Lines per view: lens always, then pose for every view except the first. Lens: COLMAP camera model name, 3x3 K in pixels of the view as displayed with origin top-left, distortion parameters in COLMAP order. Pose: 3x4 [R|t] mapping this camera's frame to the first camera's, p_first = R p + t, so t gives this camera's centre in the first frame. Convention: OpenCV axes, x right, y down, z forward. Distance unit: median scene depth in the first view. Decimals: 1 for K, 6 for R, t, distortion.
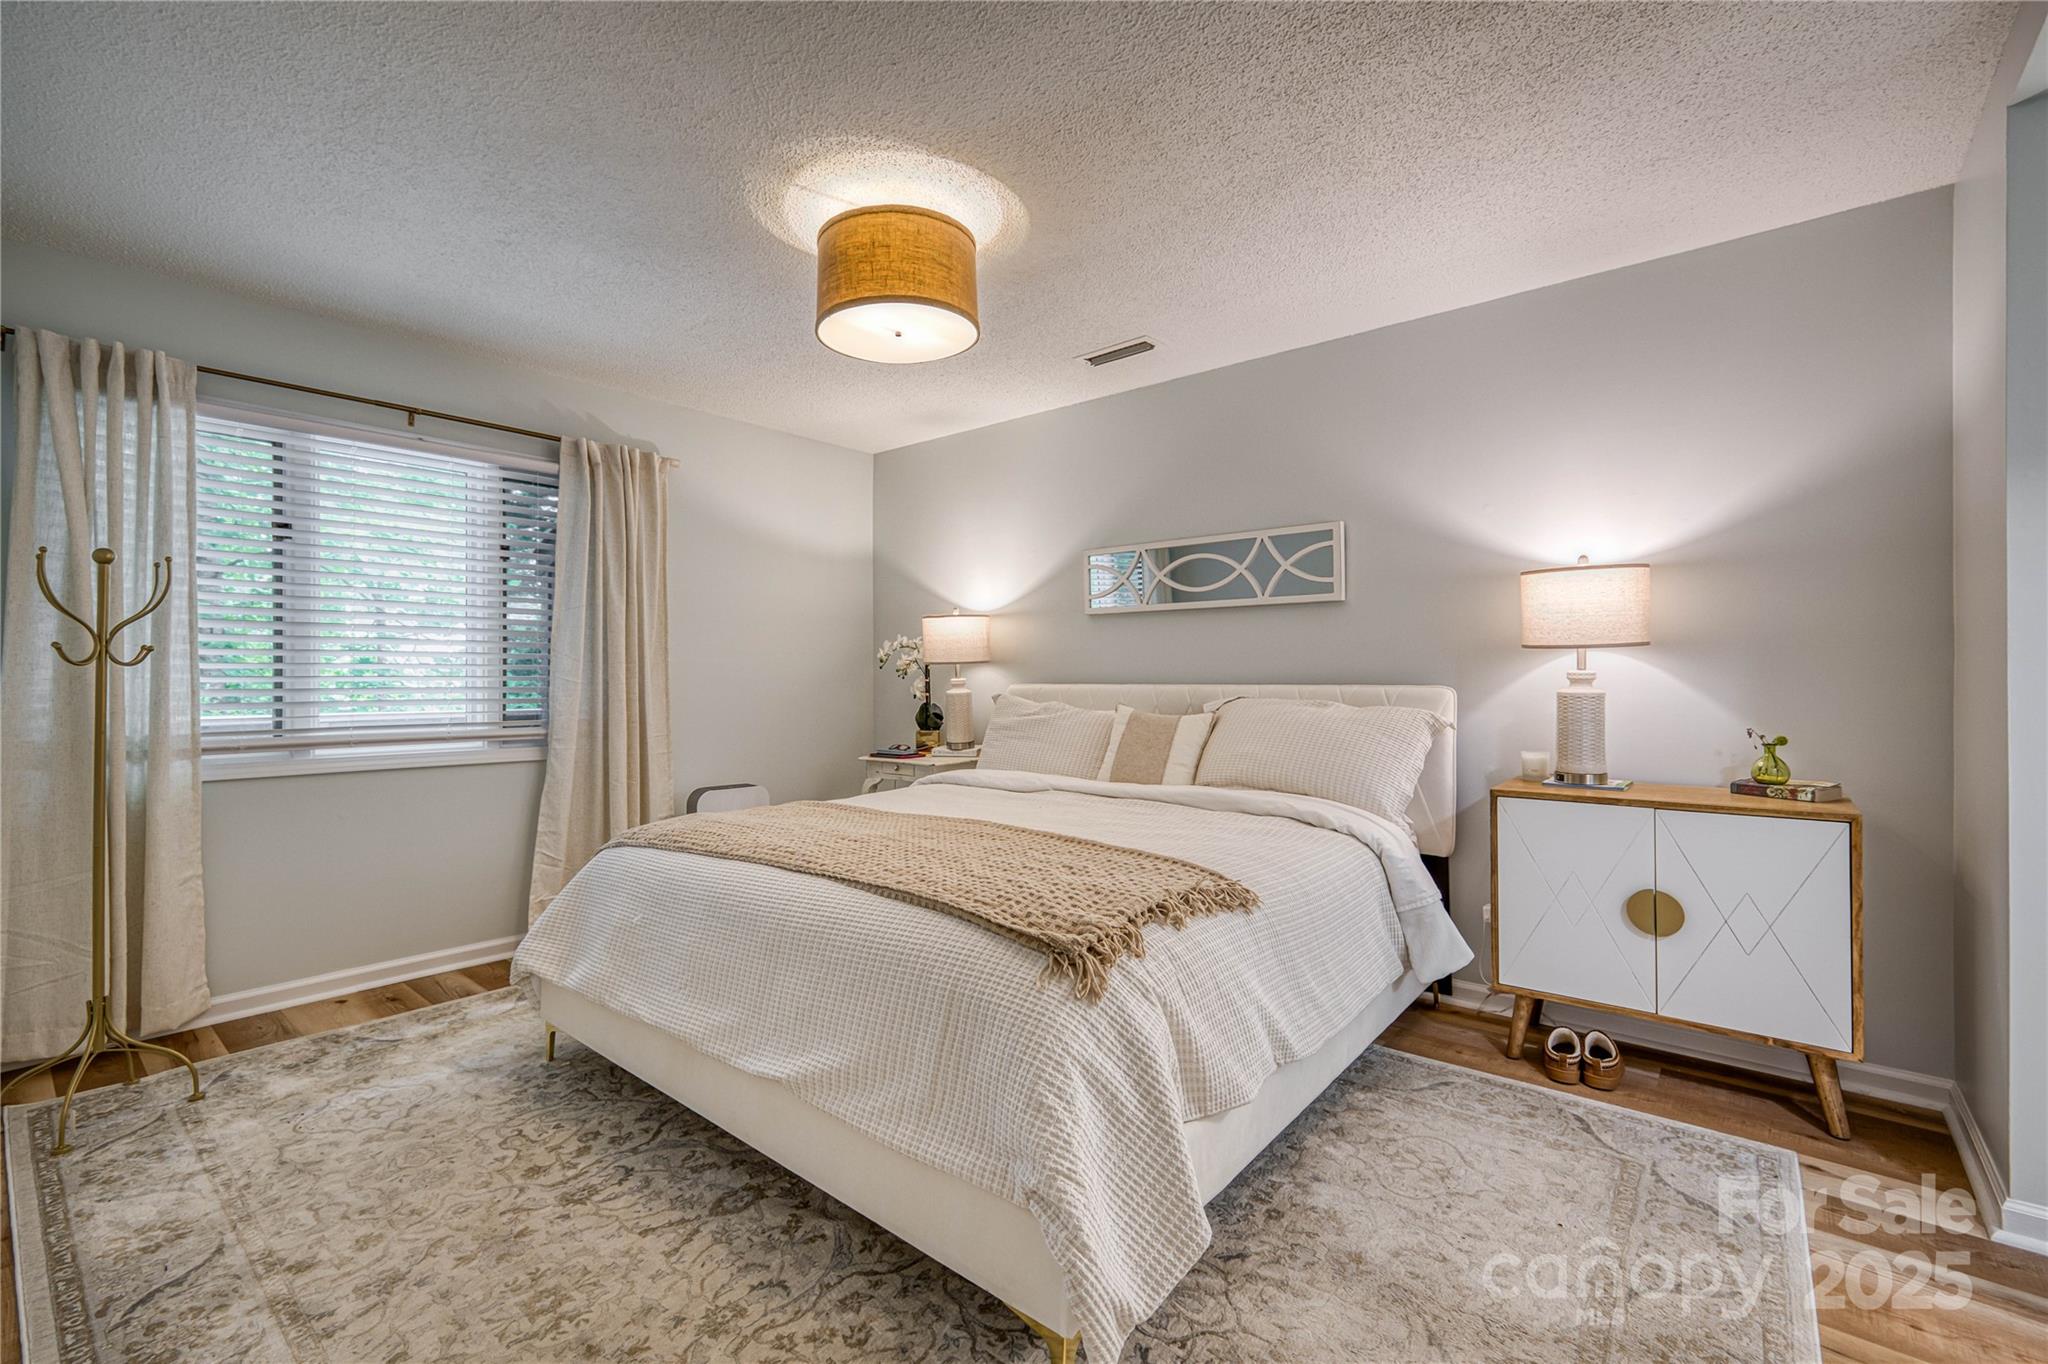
lens RADIAL K [[896.1, 0, 1022.8], [0, 896.1, 688.5], [0, 0, 1]] dist [-0.001424, 0.001153]
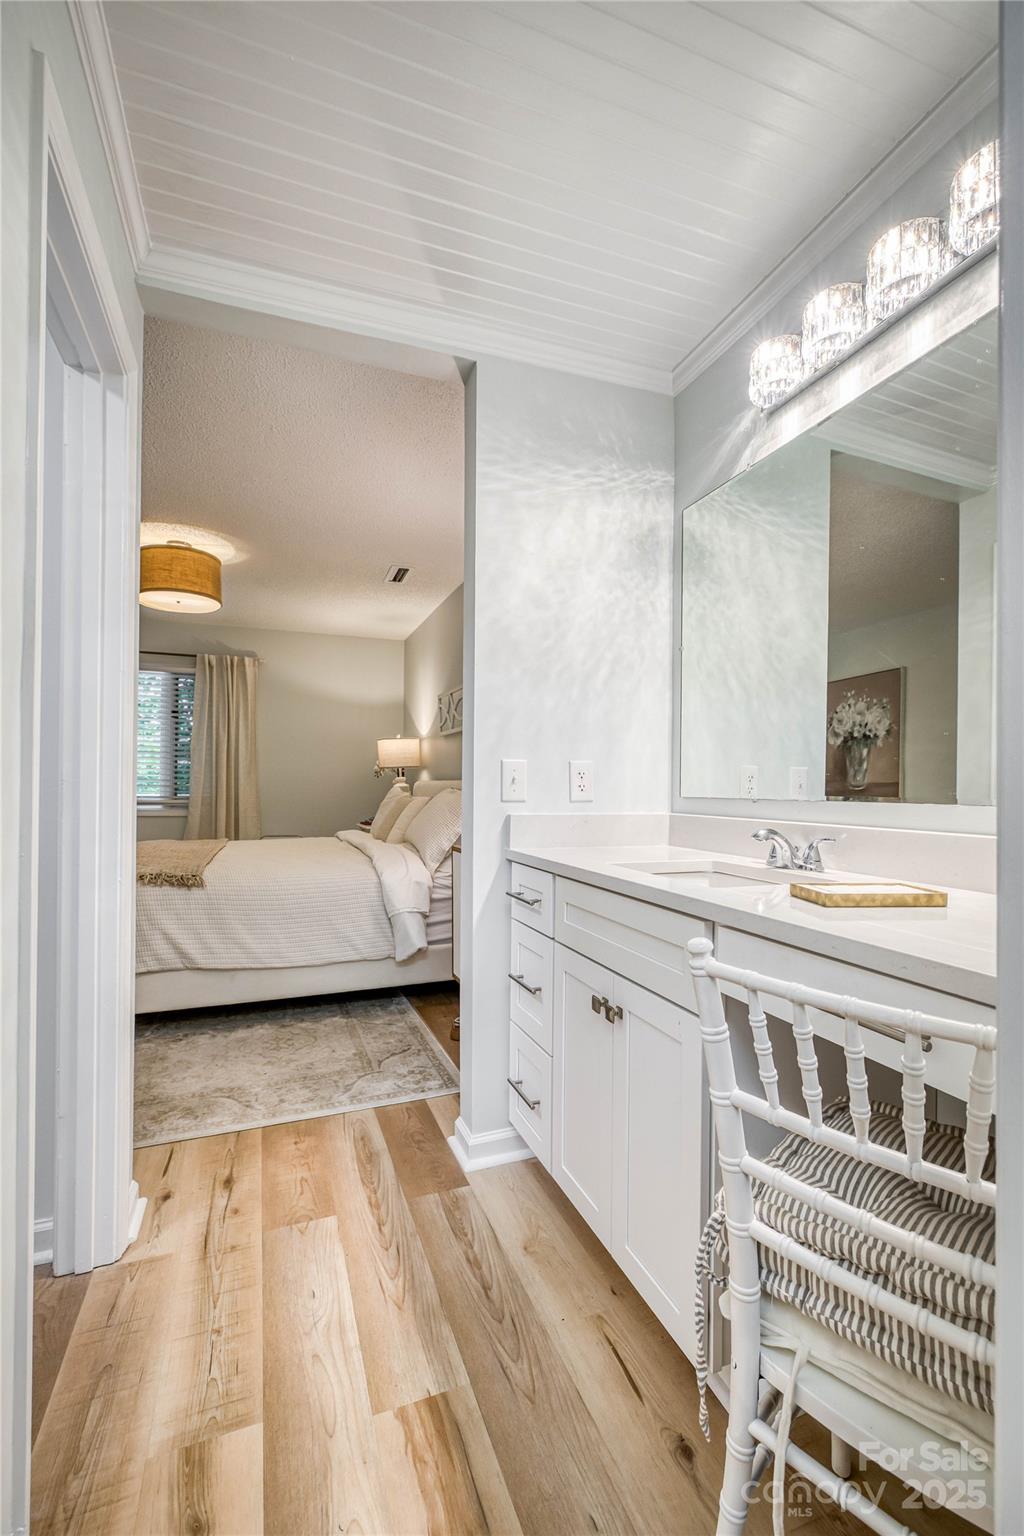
lens RADIAL K [[672.0, 0, 509.0], [0, 672.0, 774.8], [0, 0, 1]] dist [-0.001424, 0.001153]
pose [[0.886897, 0.008853, -0.461883, 0.841050], [-0.007422, 0.999960, 0.004914, -0.025964], [0.461908, -0.000930, 0.886927, -0.016864]]
